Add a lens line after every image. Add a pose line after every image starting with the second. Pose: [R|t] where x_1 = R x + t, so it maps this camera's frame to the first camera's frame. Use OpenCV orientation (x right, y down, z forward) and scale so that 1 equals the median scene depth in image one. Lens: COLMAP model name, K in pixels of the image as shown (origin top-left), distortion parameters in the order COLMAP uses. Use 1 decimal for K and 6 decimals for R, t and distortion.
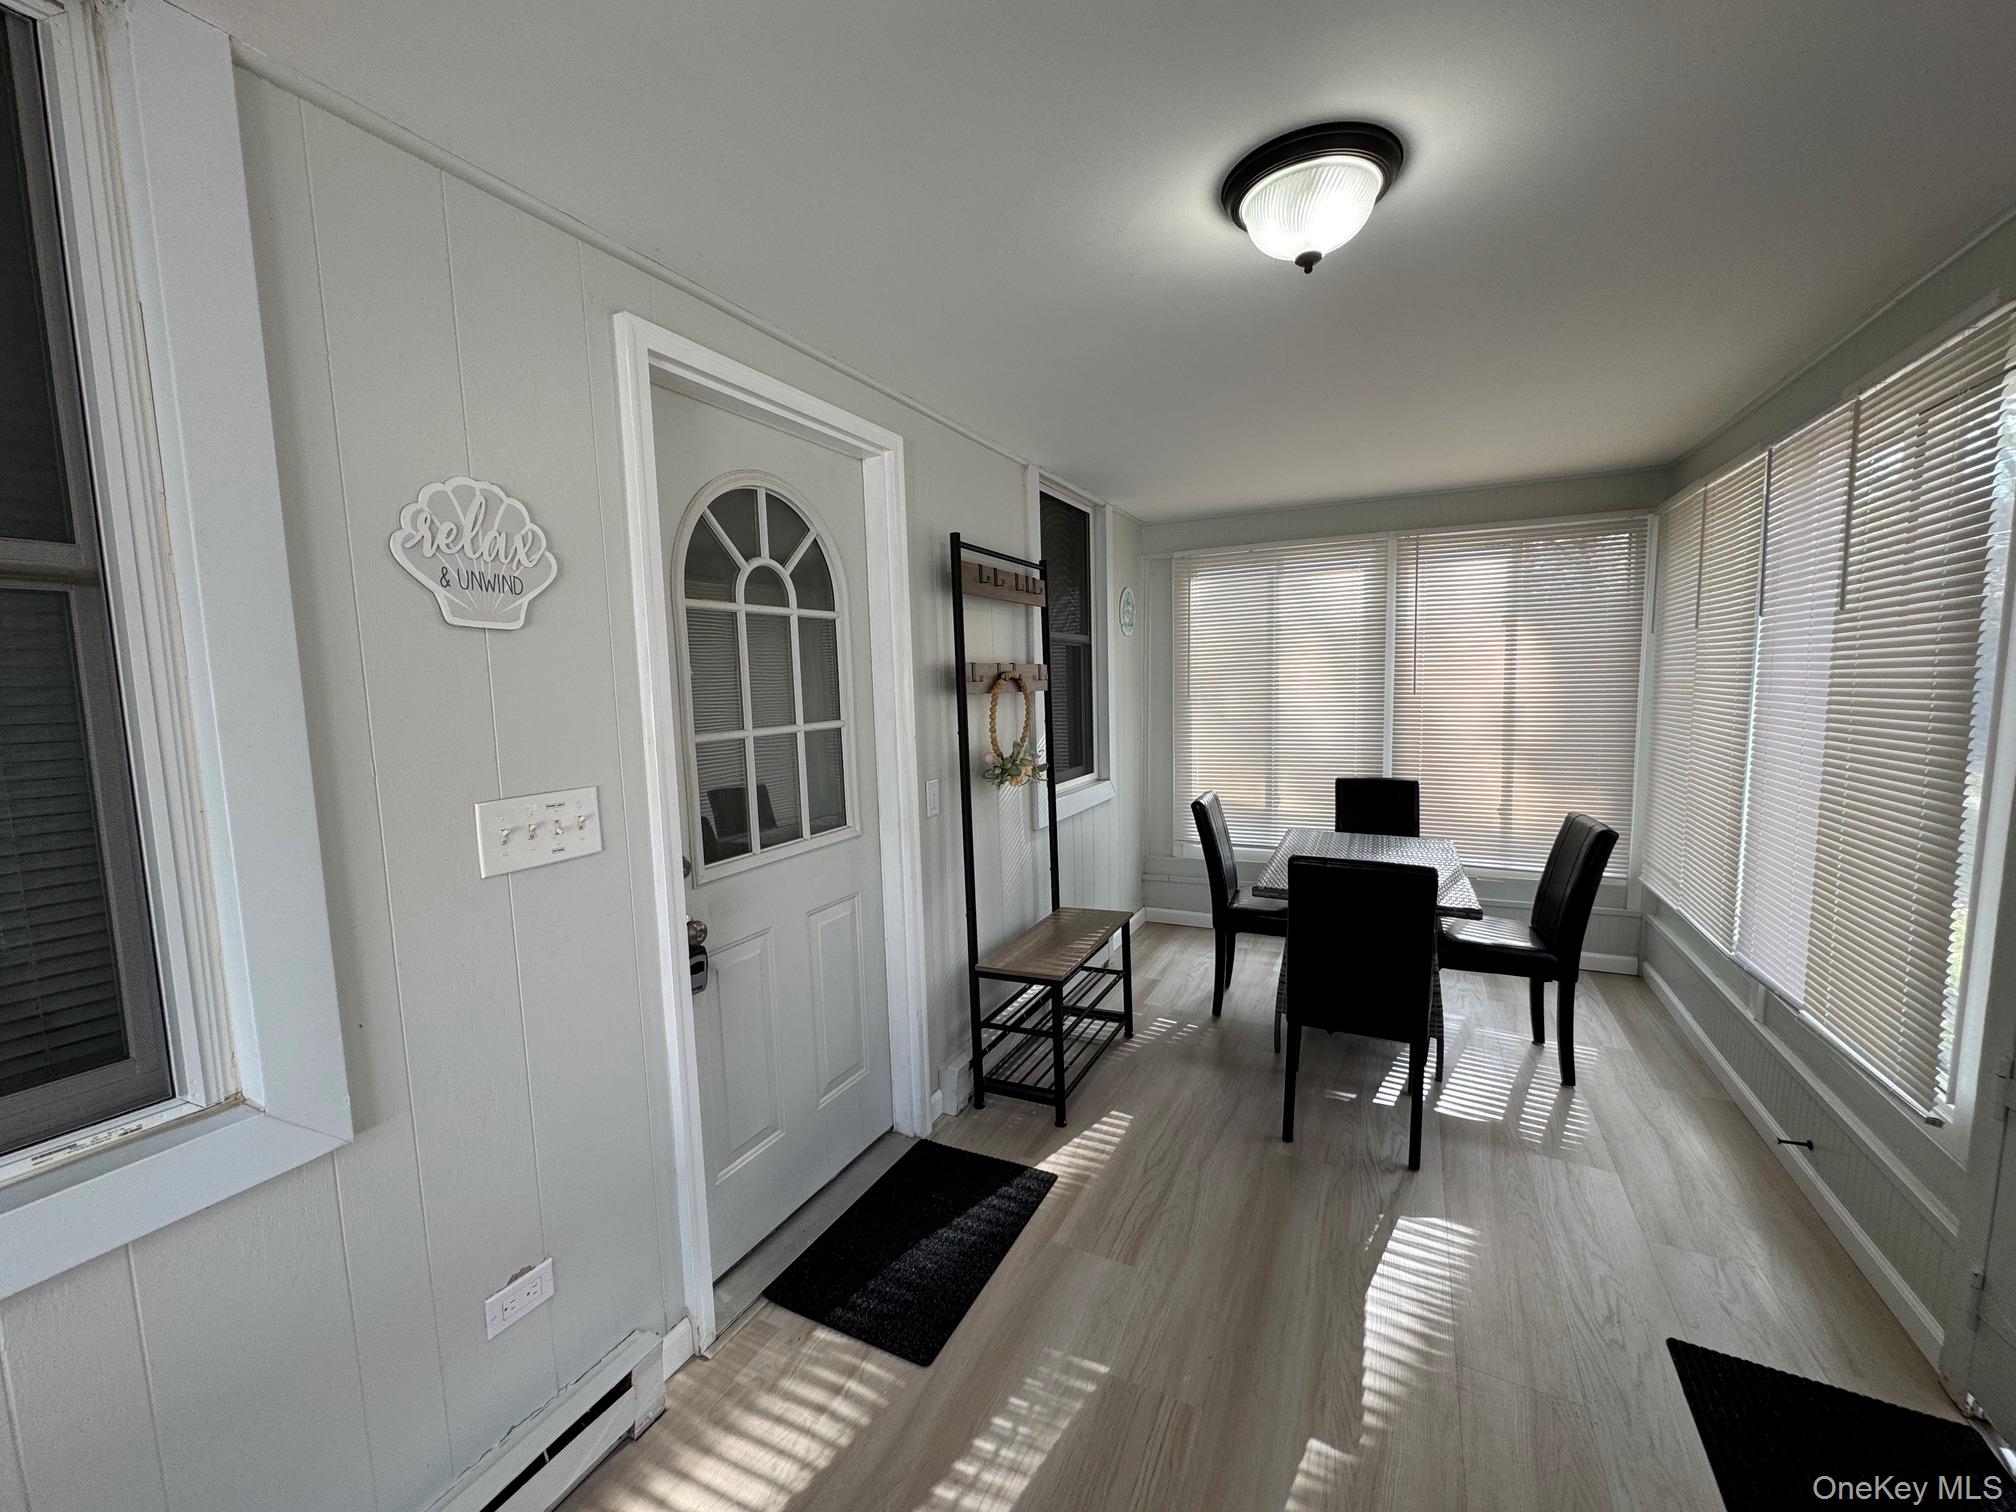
lens RADIAL K [[803.6, 0, 1008.0], [0, 803.6, 756.0], [0, 0, 1]] dist [-0.002558, 0.000028]
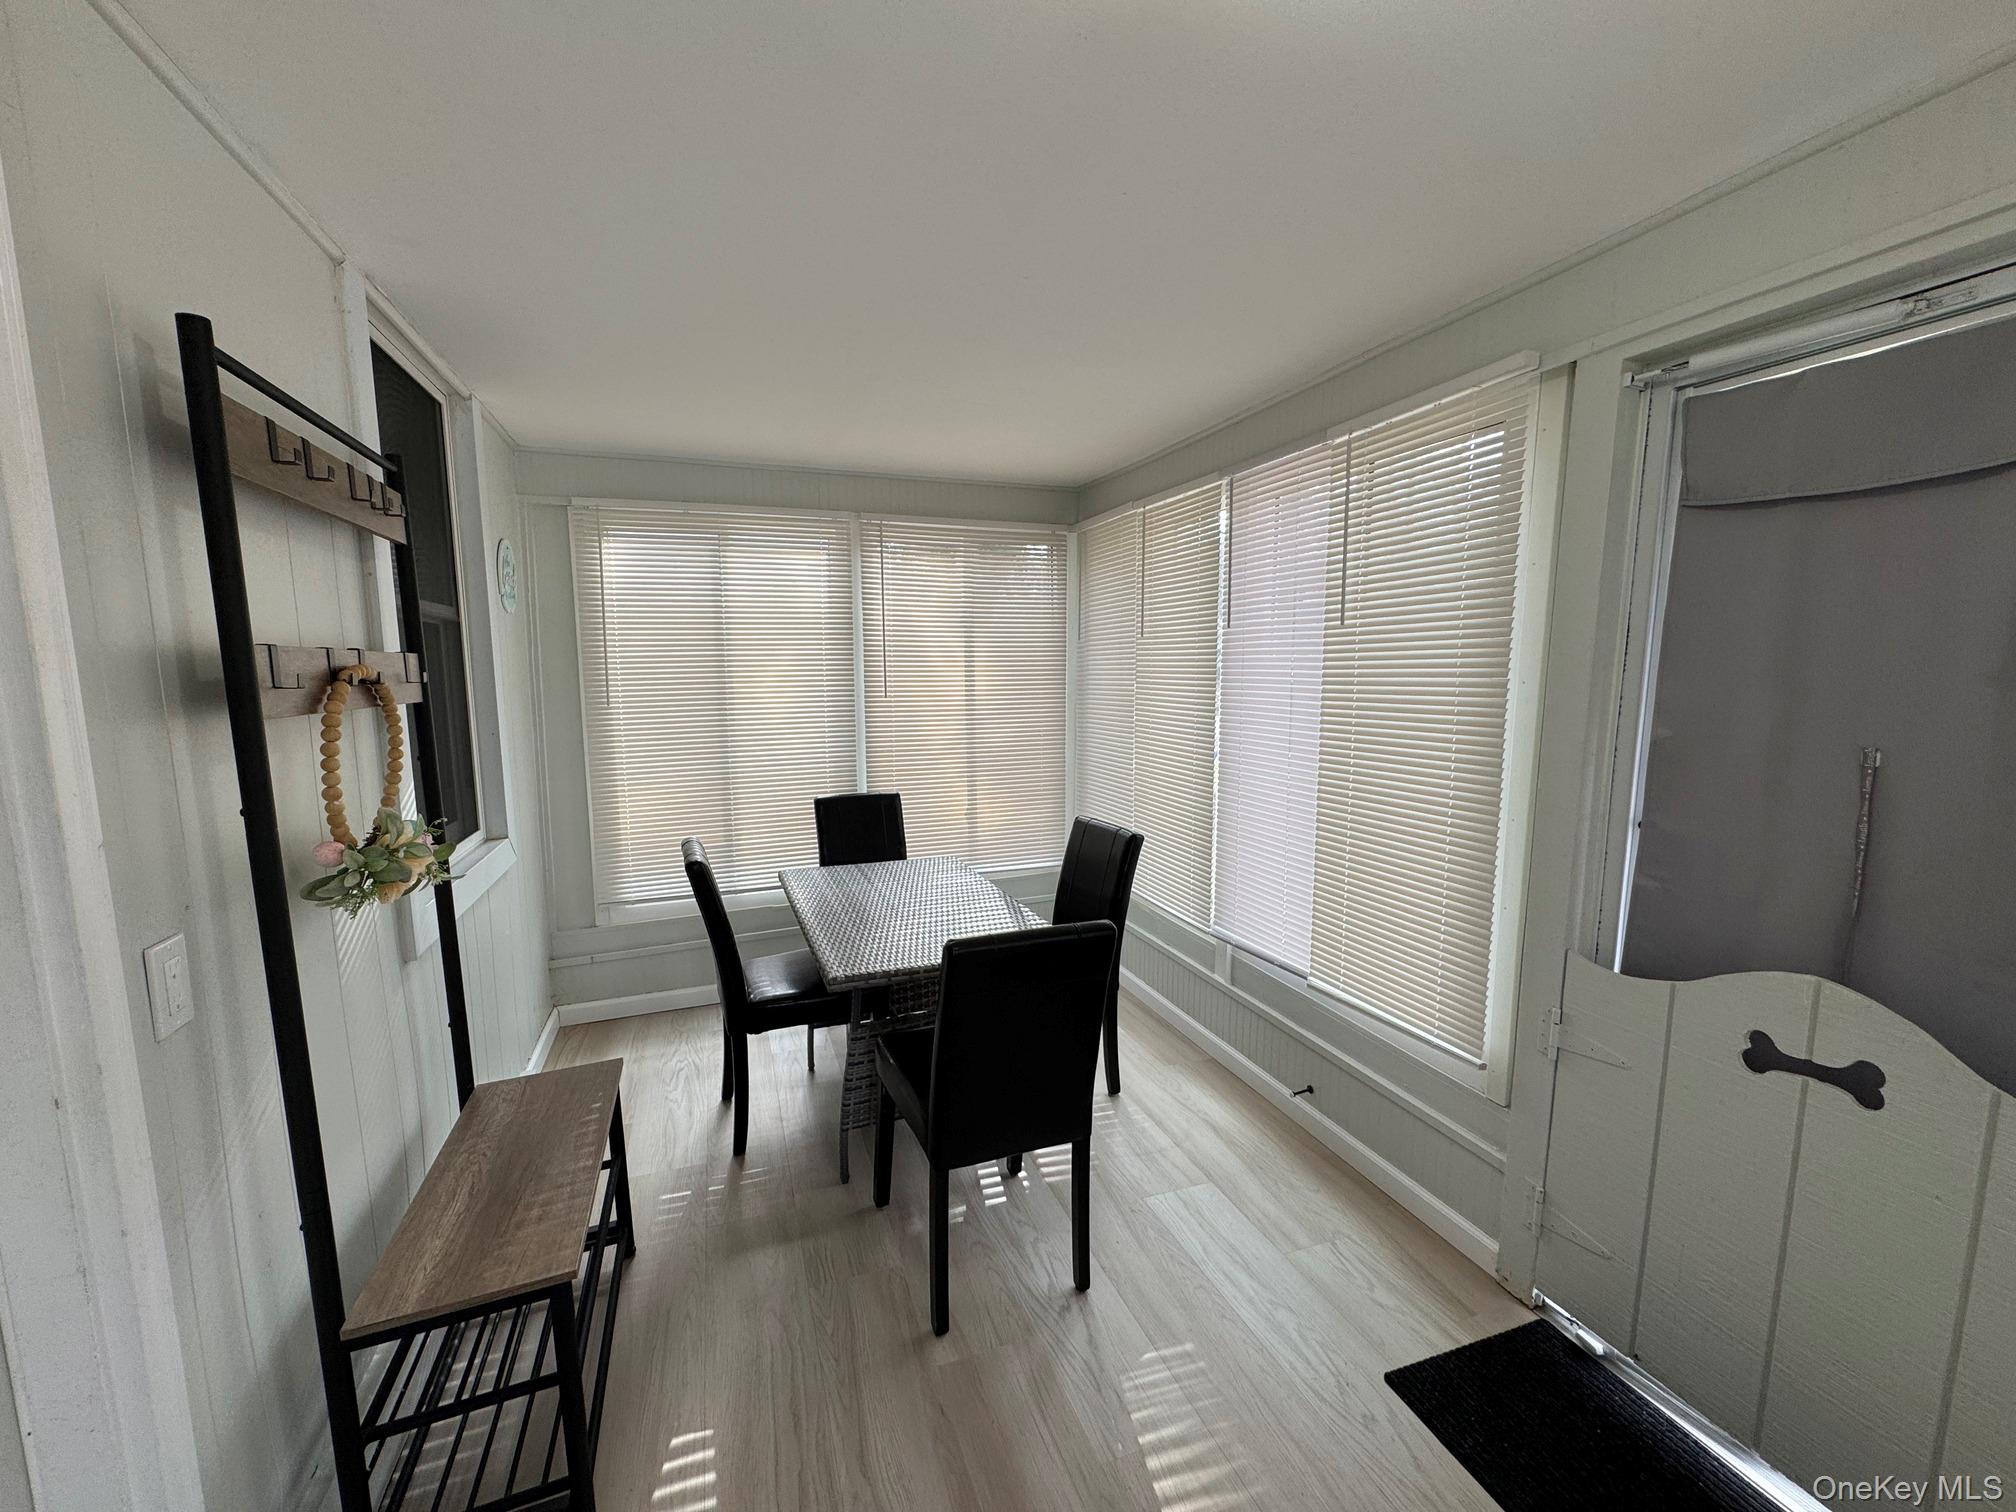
lens RADIAL K [[803.6, 0, 1008.0], [0, 803.6, 756.0], [0, 0, 1]] dist [-0.002558, 0.000028]
pose [[0.689905, -0.064017, 0.721064, -0.070899], [0.061325, 0.997670, 0.029900, -0.037987], [-0.721298, 0.023591, 0.692223, 0.350141]]
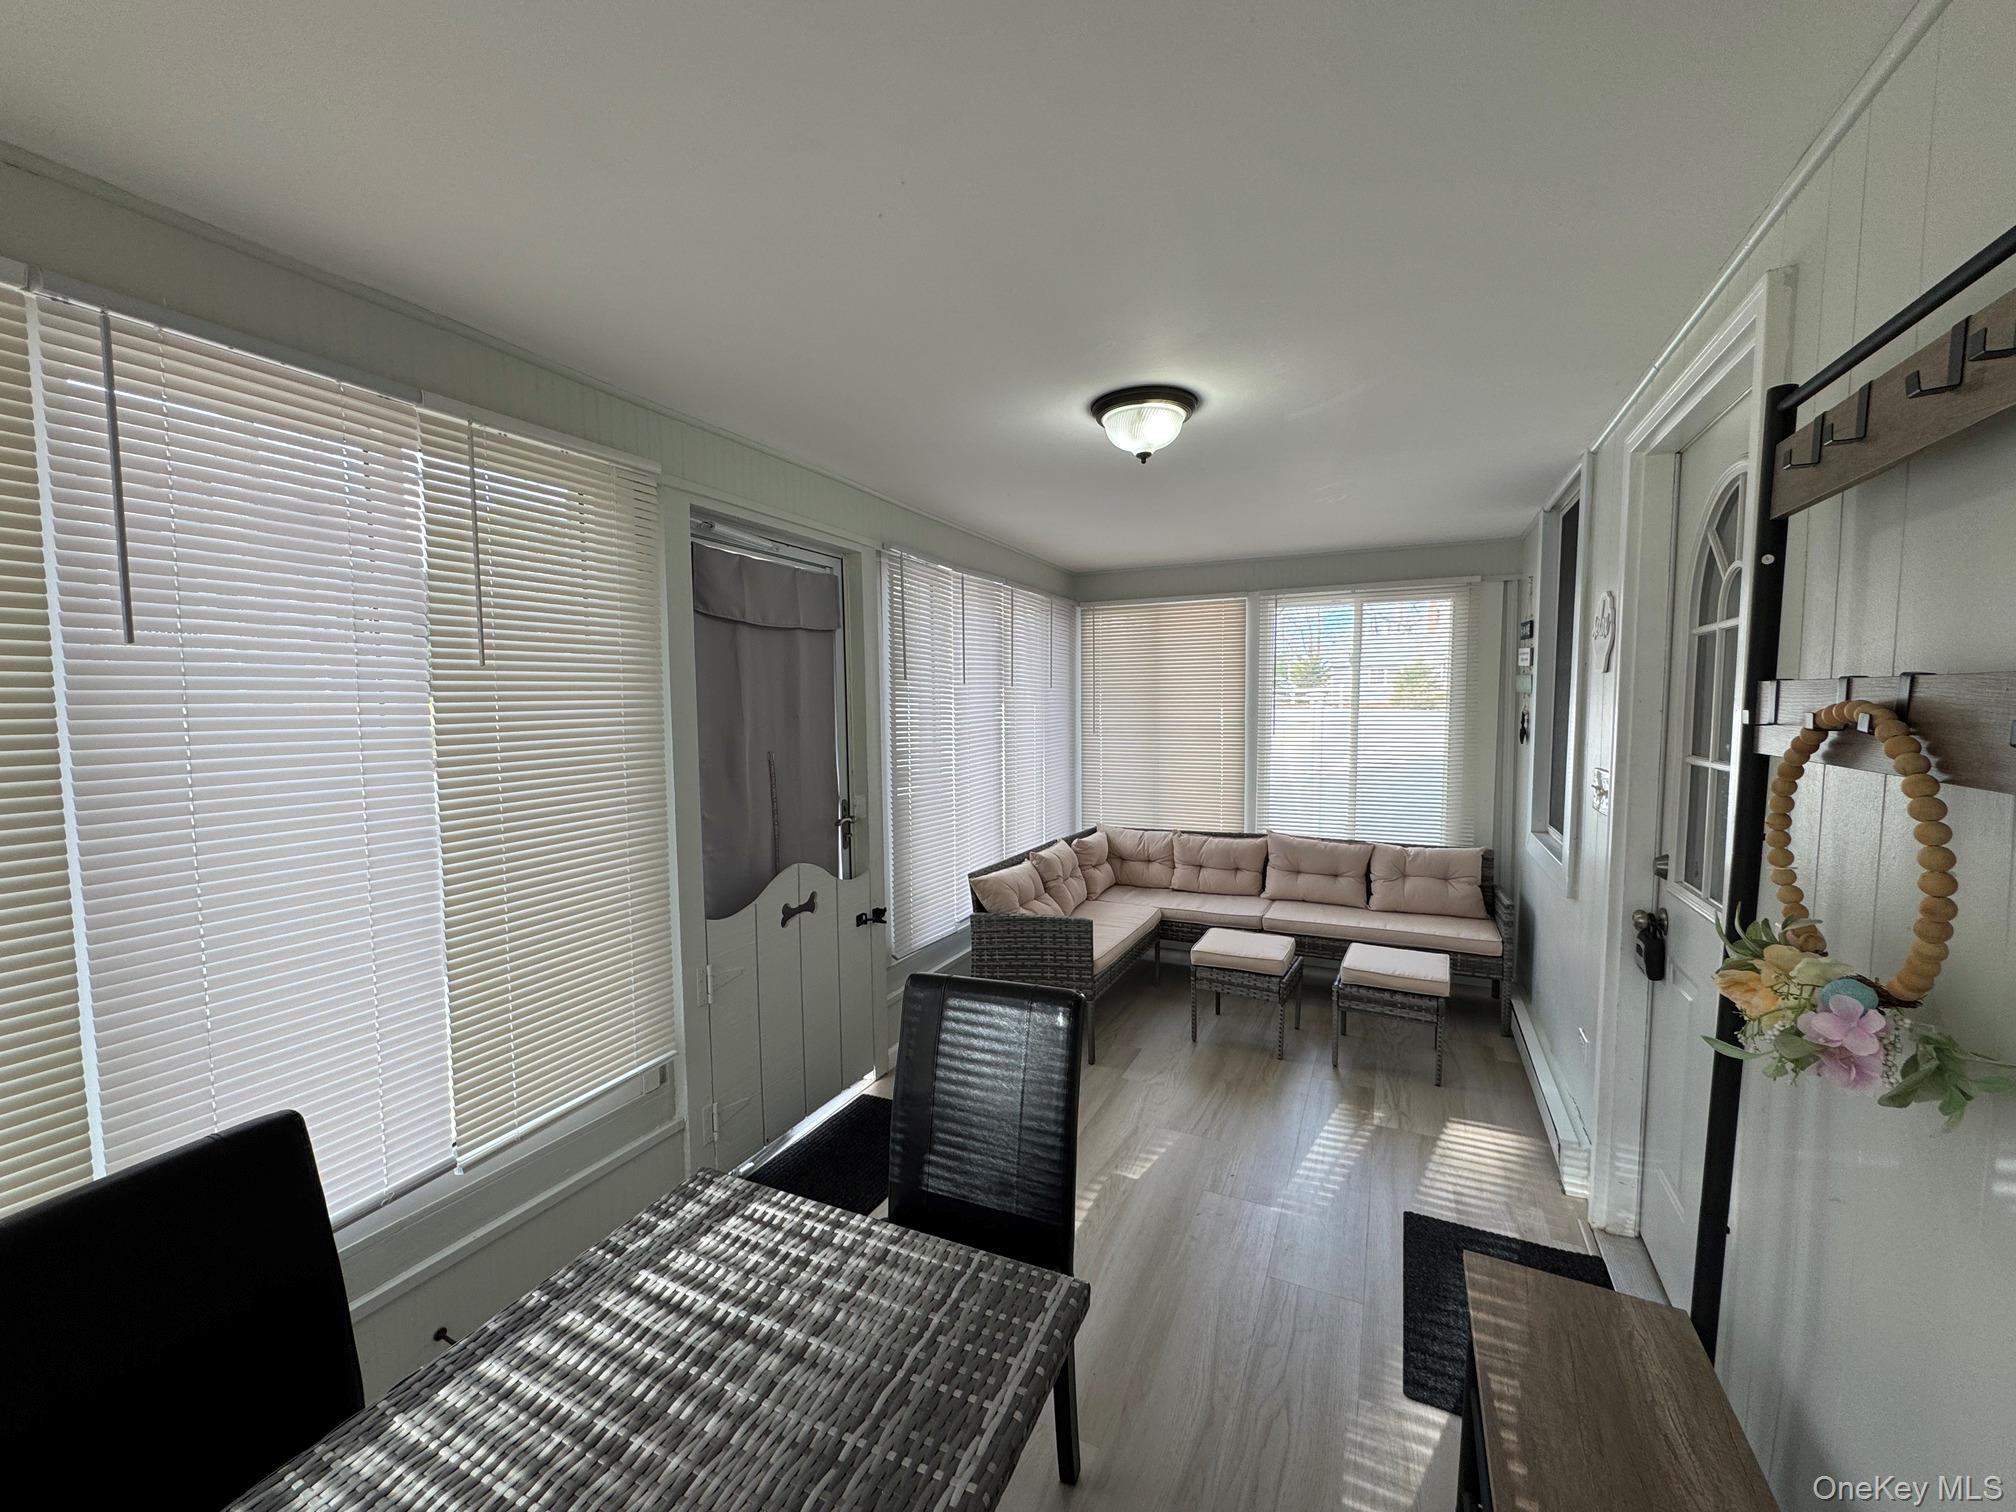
lens RADIAL K [[803.6, 0, 1008.0], [0, 803.6, 756.0], [0, 0, 1]] dist [-0.002558, 0.000028]
pose [[-0.999458, 0.032532, -0.005027, 0.297050], [0.031283, 0.986206, 0.162540, -0.130951], [0.010245, 0.162295, -0.986689, 1.179333]]
